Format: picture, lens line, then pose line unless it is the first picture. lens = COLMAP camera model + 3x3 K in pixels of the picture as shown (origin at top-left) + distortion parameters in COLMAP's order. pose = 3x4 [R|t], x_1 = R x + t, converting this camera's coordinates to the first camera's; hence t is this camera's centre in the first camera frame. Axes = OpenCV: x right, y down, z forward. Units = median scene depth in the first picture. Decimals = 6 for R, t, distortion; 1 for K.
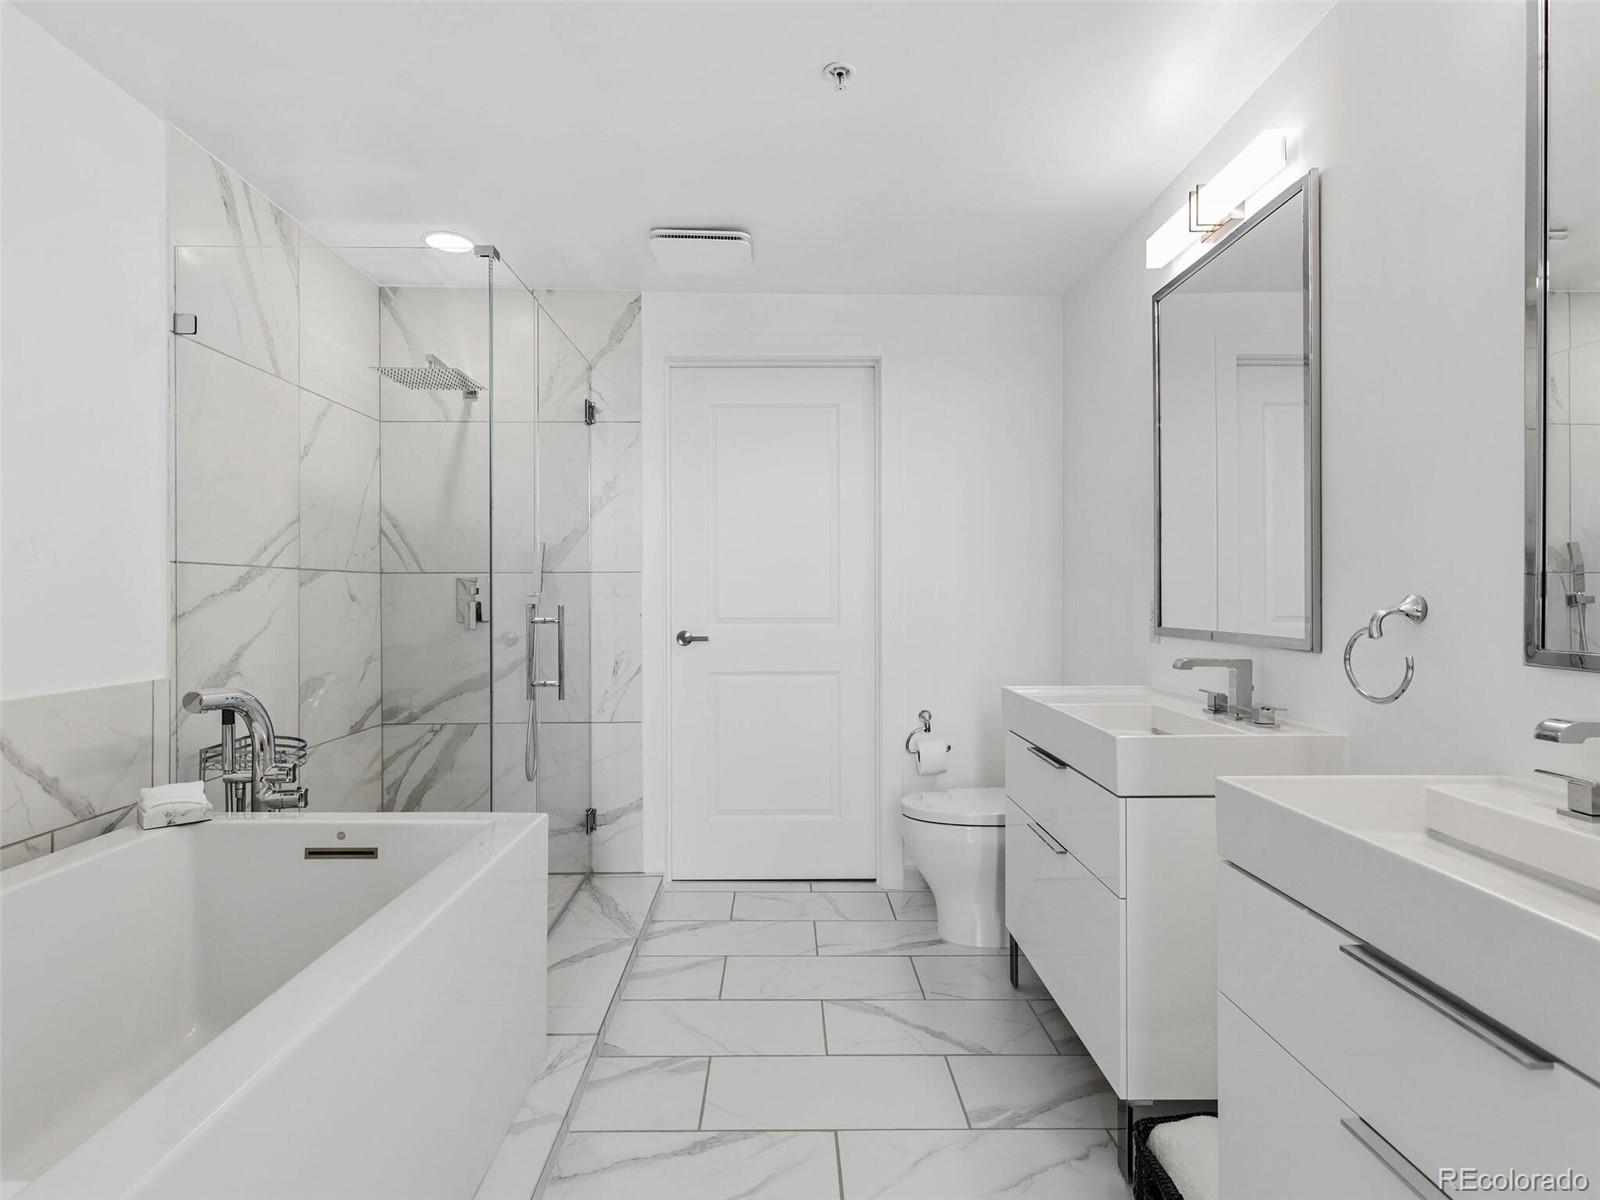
lens RADIAL K [[858.9, 0, 793.7], [0, 858.9, 593.5], [0, 0, 1]] dist [-0.001825, 0.004251]
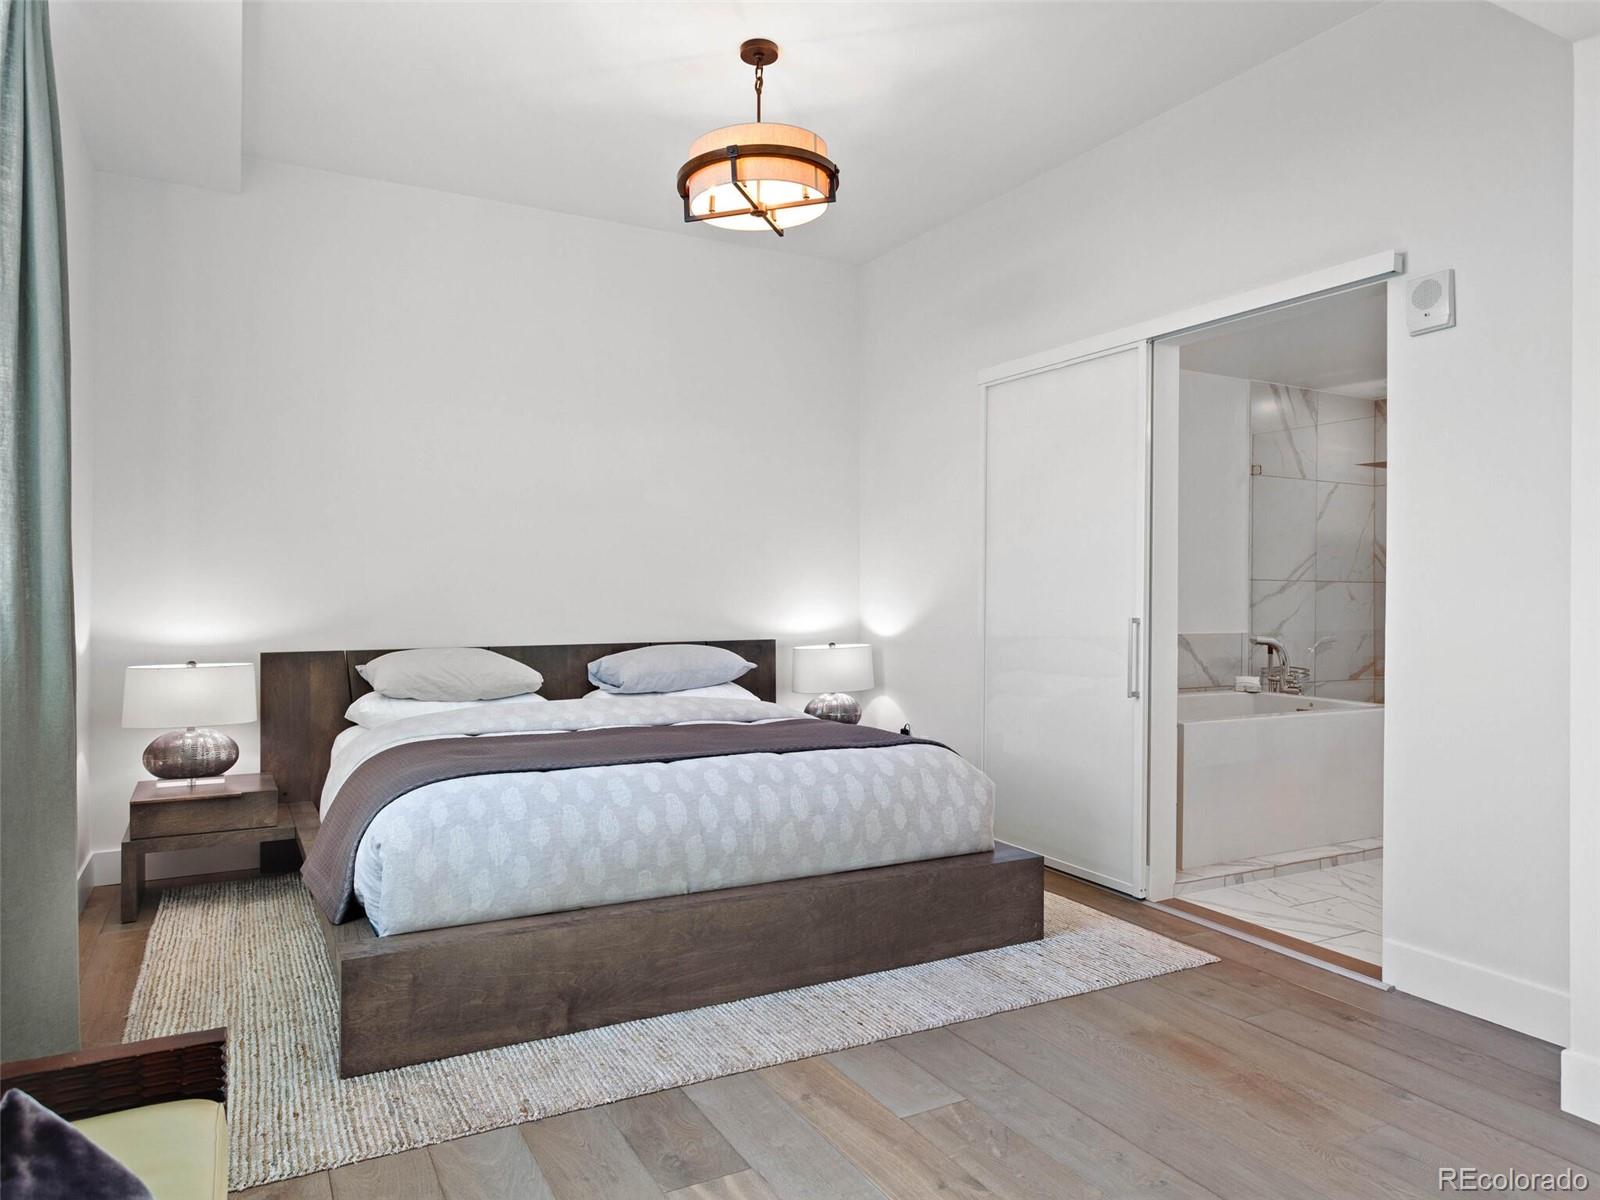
lens RADIAL K [[1021.7, 0, 795.4], [0, 1021.7, 602.1], [0, 0, 1]] dist [-0.011459, 0.010358]
pose [[0.464781, 0.007283, -0.885396, 1.028077], [-0.004502, 0.999973, 0.005862, 0.009962], [0.885414, 0.001262, 0.464801, -1.221660]]
